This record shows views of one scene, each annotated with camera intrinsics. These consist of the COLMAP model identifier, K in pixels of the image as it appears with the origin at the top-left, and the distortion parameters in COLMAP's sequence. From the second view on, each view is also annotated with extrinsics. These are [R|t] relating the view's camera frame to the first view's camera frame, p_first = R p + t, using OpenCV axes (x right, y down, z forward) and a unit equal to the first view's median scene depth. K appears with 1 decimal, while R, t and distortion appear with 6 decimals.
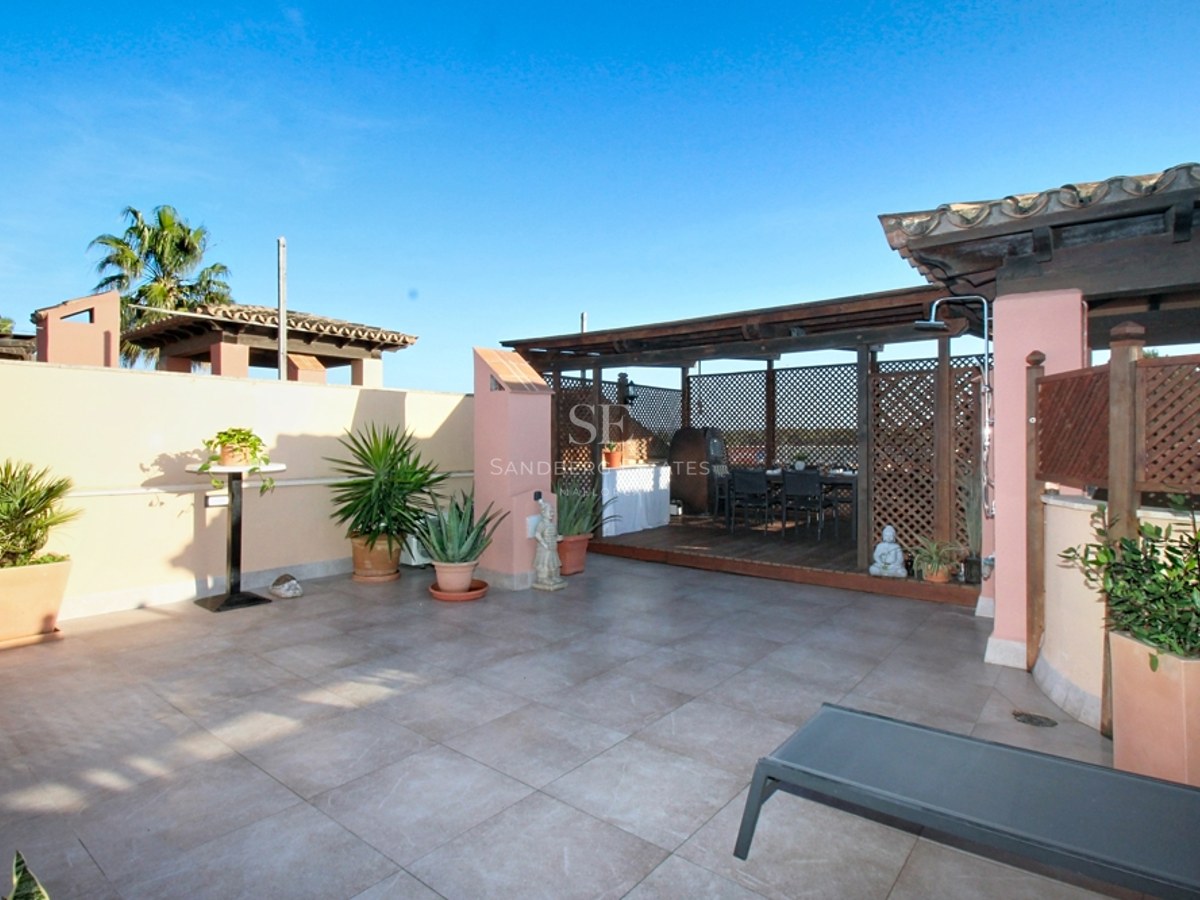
lens RADIAL K [[638.6, 0, 600.0], [0, 638.6, 450.0], [0, 0, 1]] dist [0.023555, -0.022585]
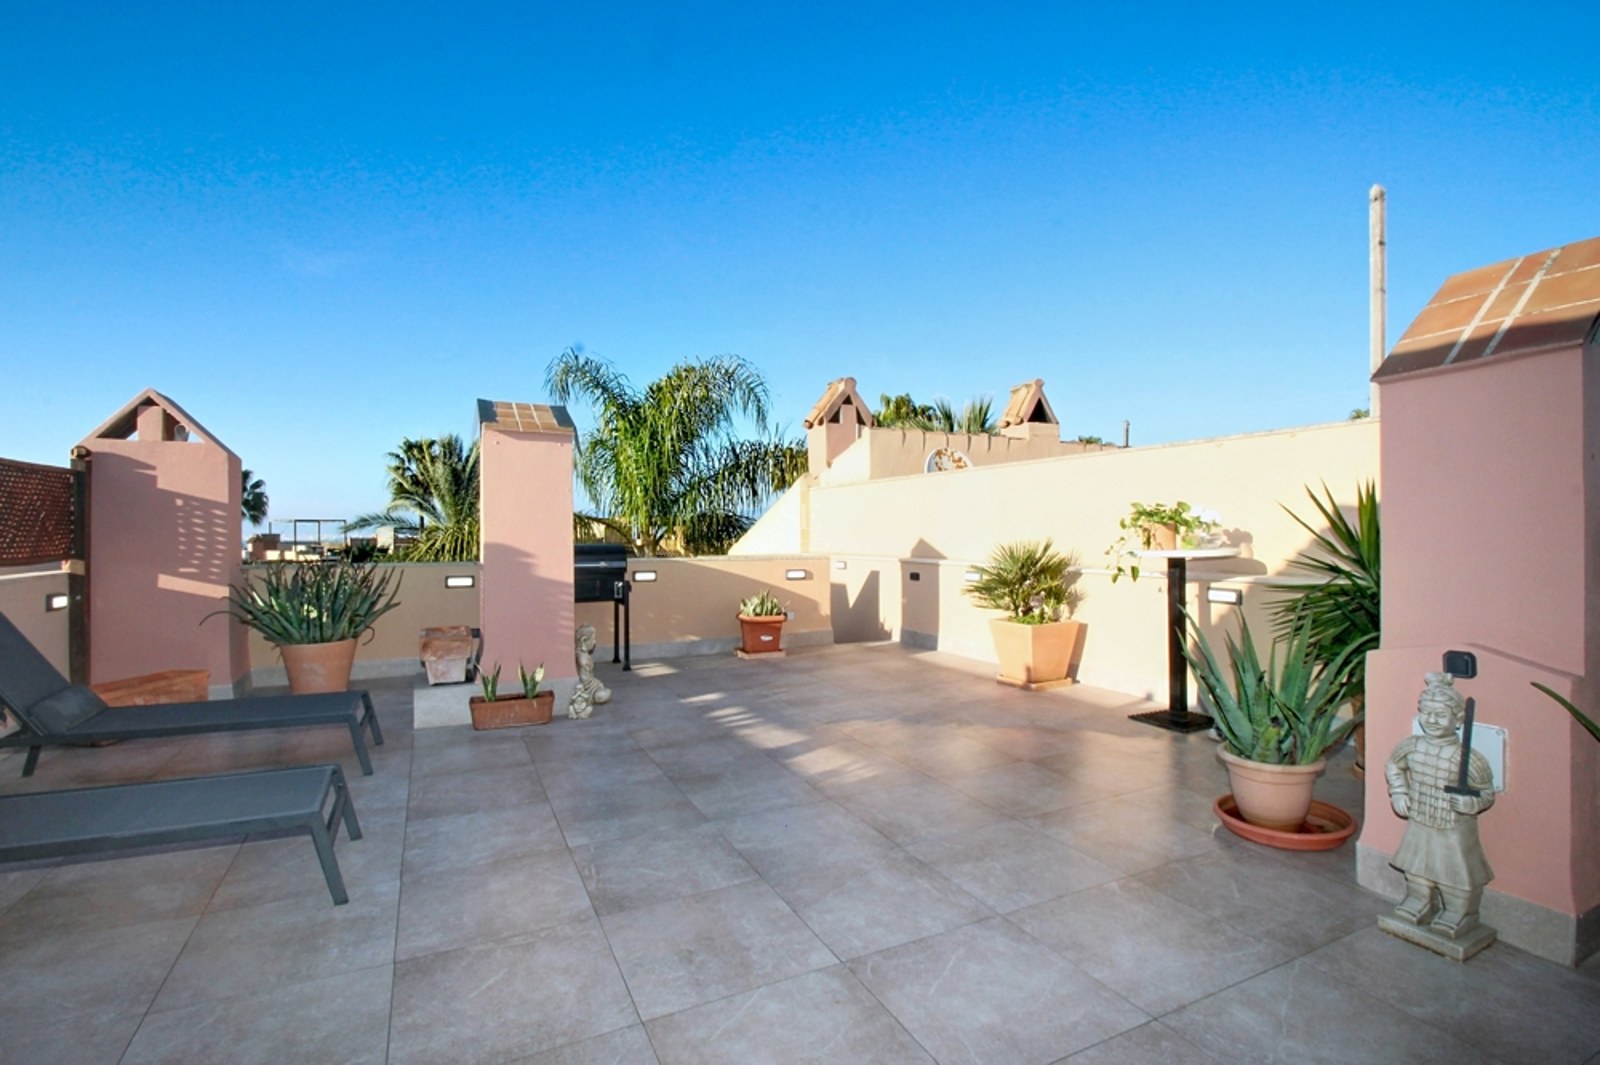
lens RADIAL K [[737.6, 0, 800.0], [0, 737.6, 532.5], [0, 0, 1]] dist [0.001151, -0.014213]
pose [[-0.425858, -0.002900, -0.904785, 0.699679], [0.000054, 0.999995, -0.003231, 0.007806], [0.904790, -0.001425, -0.425855, 1.439317]]
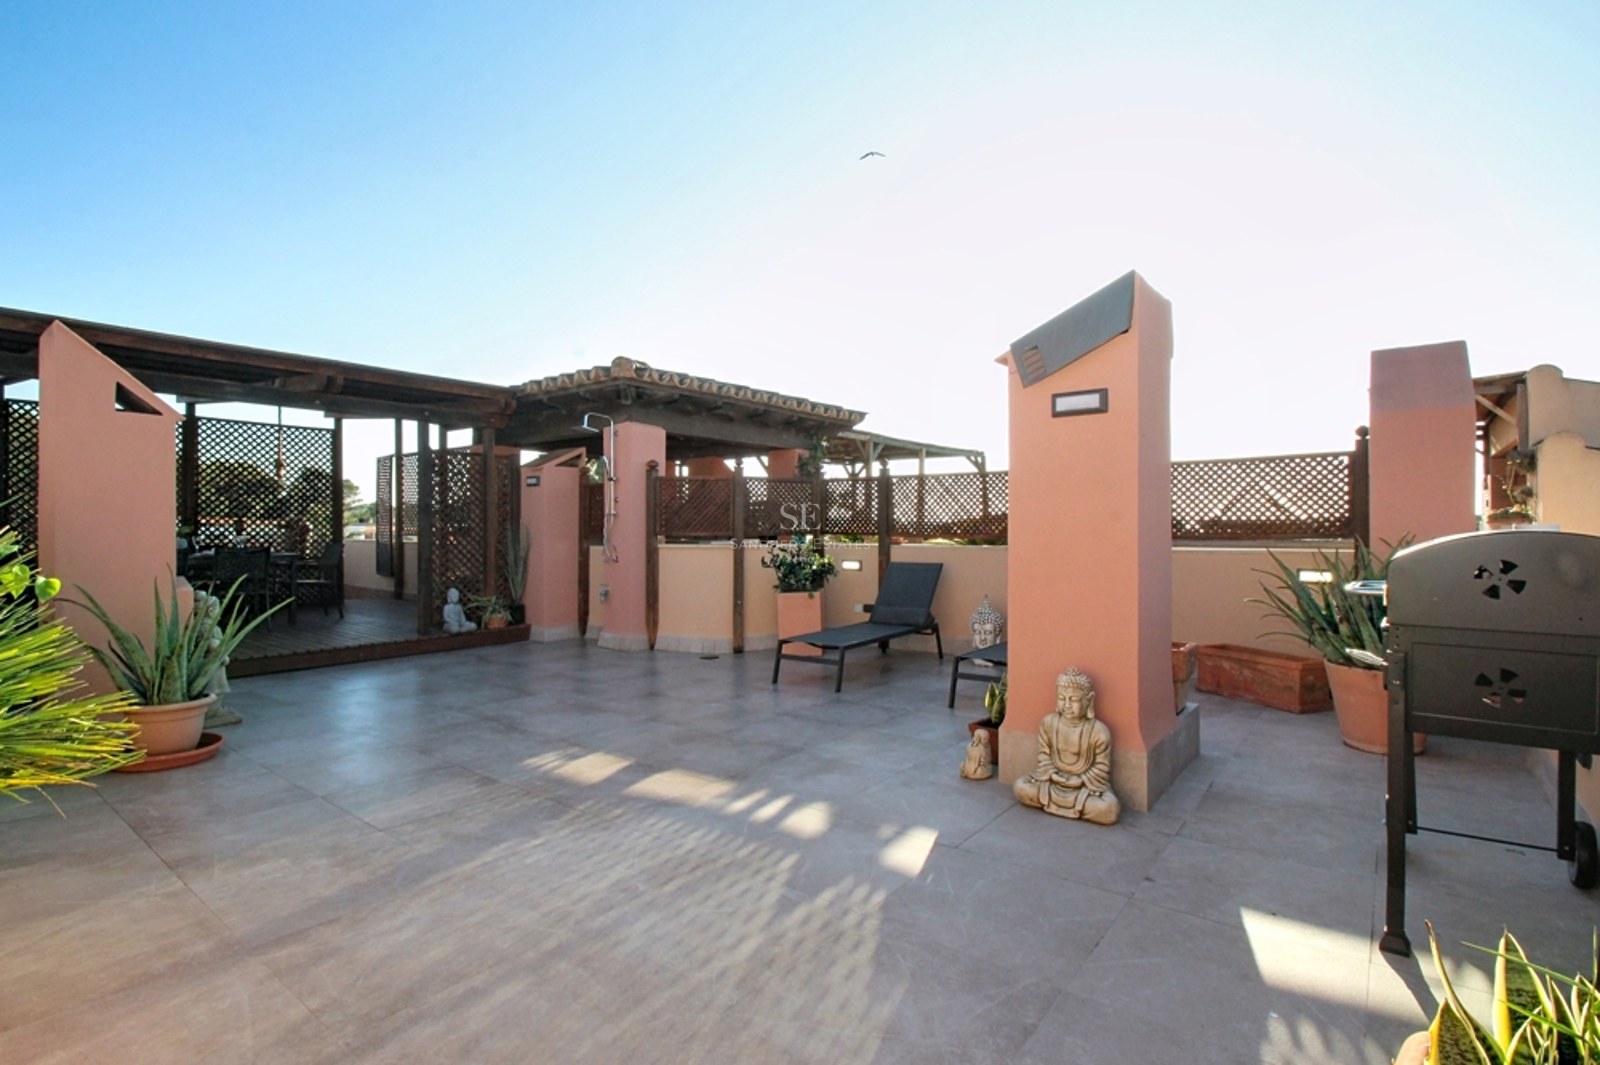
lens RADIAL K [[737.6, 0, 800.0], [0, 737.6, 532.5], [0, 0, 1]] dist [0.001151, -0.014213]
pose [[-0.010182, -0.002343, 0.999945, -1.405665], [0.007925, 0.999966, 0.002424, 0.036631], [-0.999917, 0.007950, -0.010164, 0.676537]]
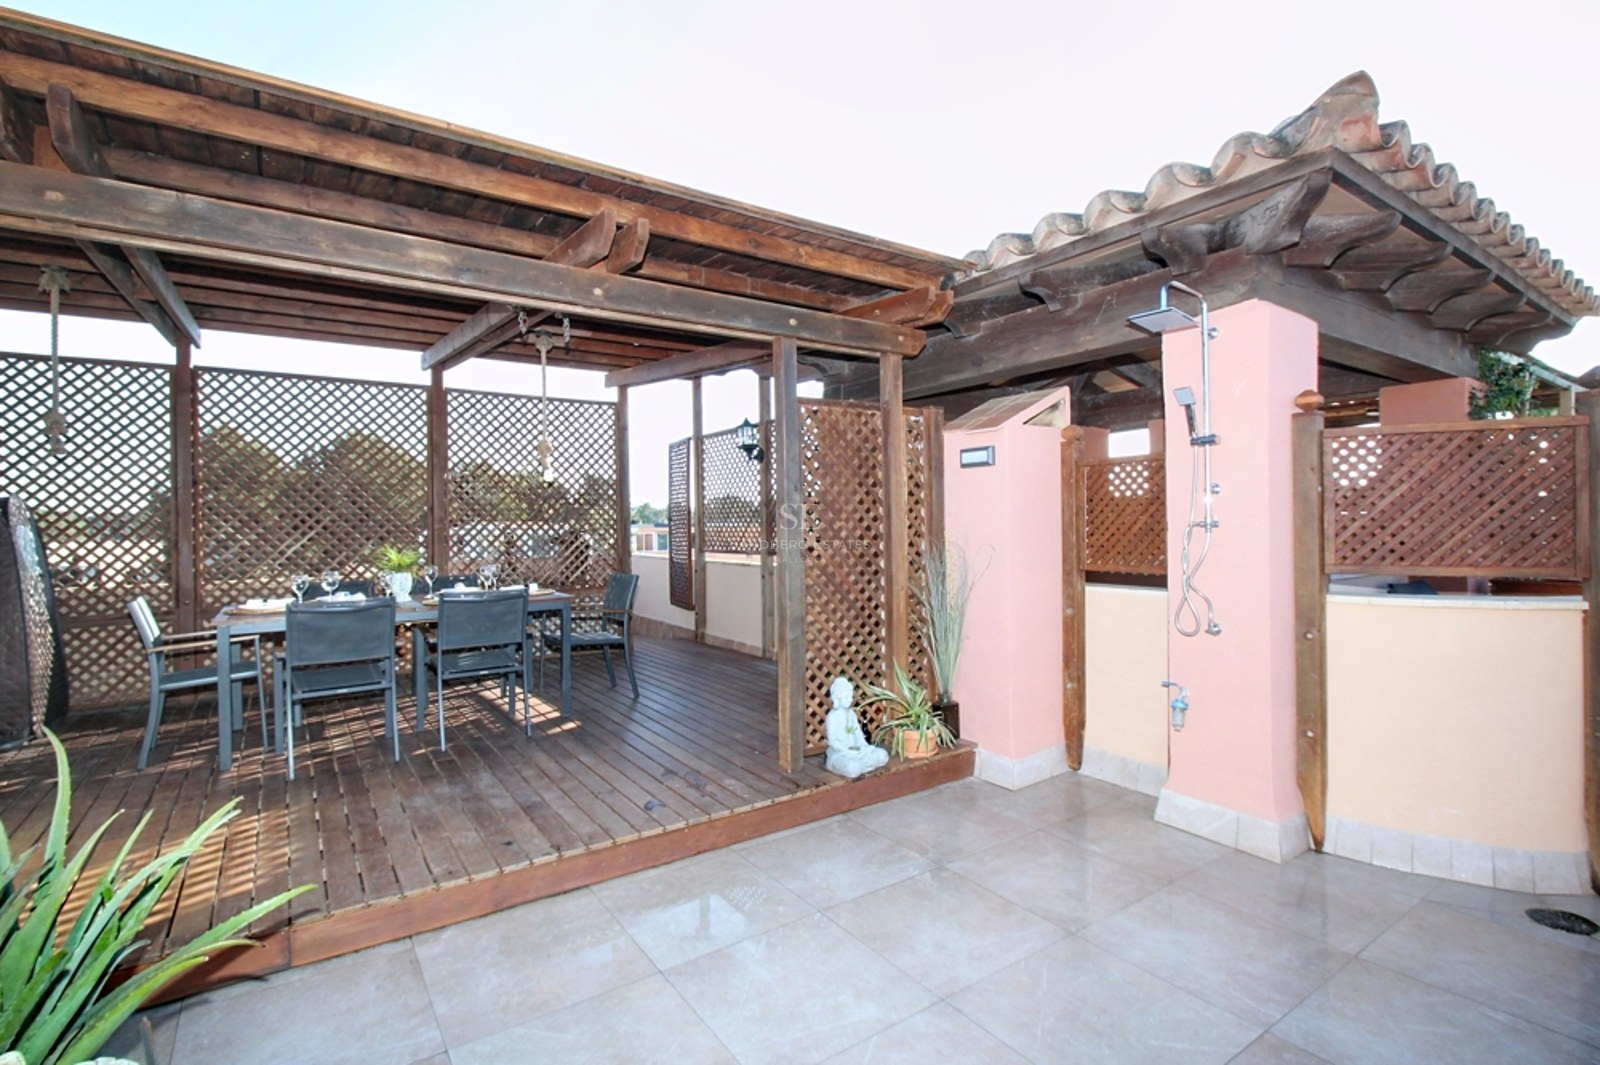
lens RADIAL K [[737.6, 0, 800.0], [0, 737.6, 532.5], [0, 0, 1]] dist [0.001151, -0.014213]
pose [[0.298120, -0.010613, 0.954469, -0.273042], [0.019806, 0.999792, 0.004930, -0.018090], [-0.954323, 0.017435, 0.298268, 1.404990]]
